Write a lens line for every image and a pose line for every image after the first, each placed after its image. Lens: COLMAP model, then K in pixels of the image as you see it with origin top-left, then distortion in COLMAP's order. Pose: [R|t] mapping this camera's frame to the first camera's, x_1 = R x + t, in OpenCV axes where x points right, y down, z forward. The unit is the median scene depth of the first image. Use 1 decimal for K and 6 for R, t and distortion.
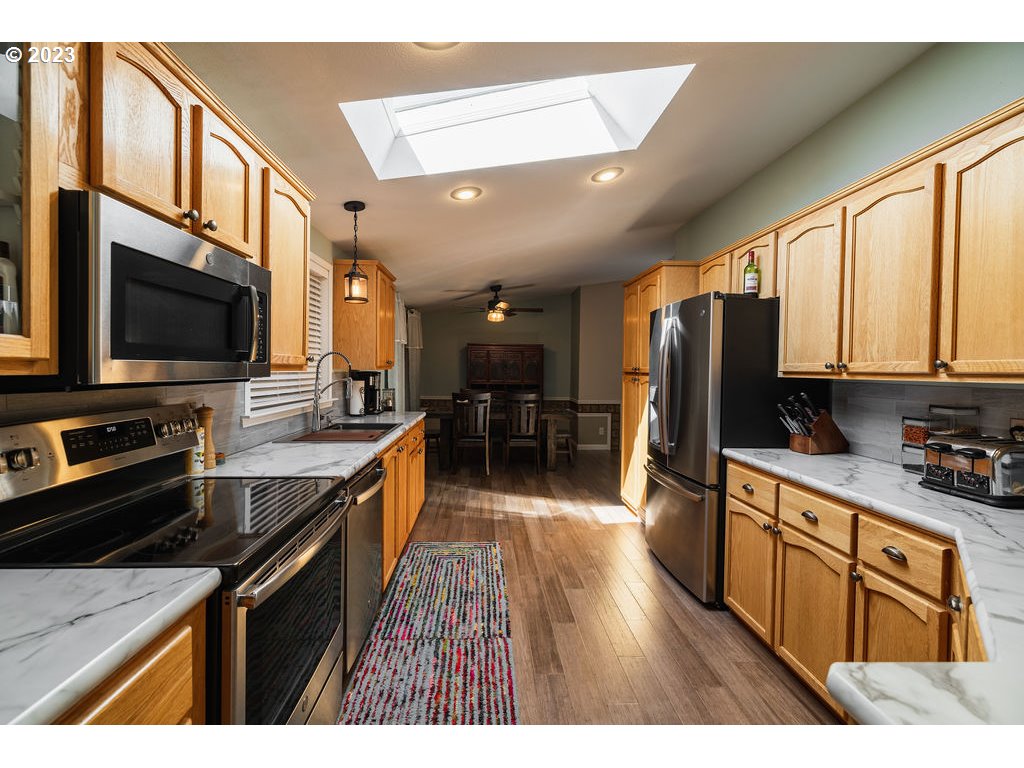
lens RADIAL K [[454.8, 0, 511.5], [0, 454.8, 371.3], [0, 0, 1]] dist [-0.000499, -0.000155]
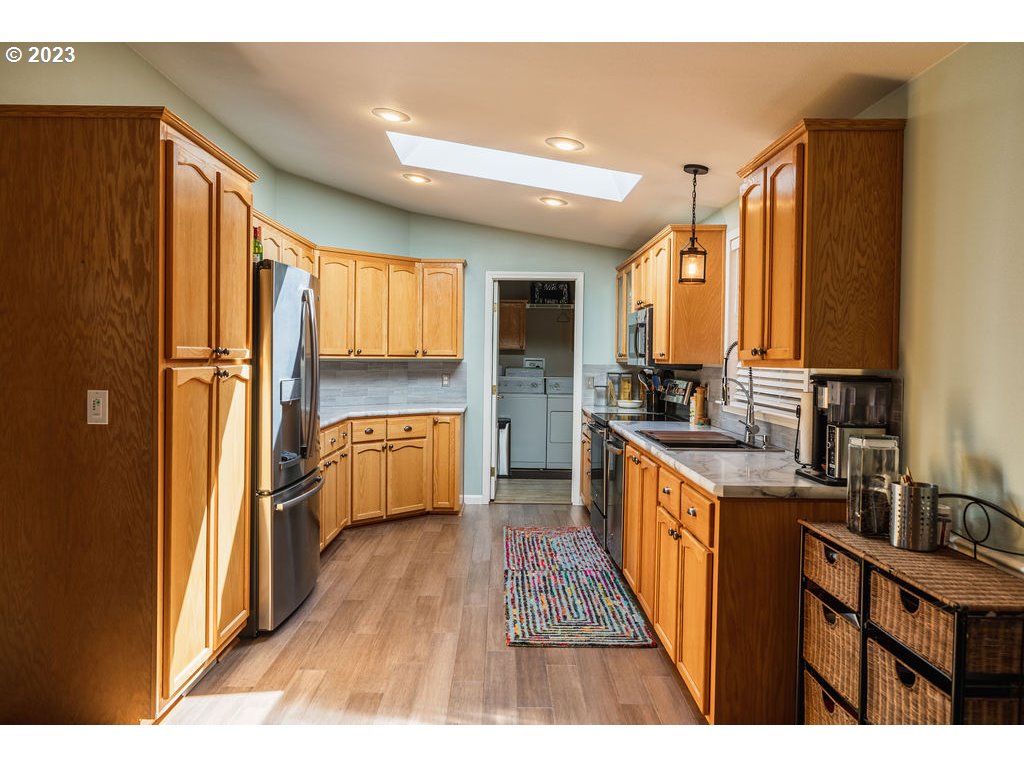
lens RADIAL K [[775.0, 0, 491.4], [0, 775.0, 371.8], [0, 0, 1]] dist [-0.005010, -0.003068]
pose [[-0.996950, -0.028245, 0.072749, -0.083822], [-0.026200, 0.999238, 0.028916, -0.021719], [-0.073510, 0.026922, -0.996931, 2.482946]]
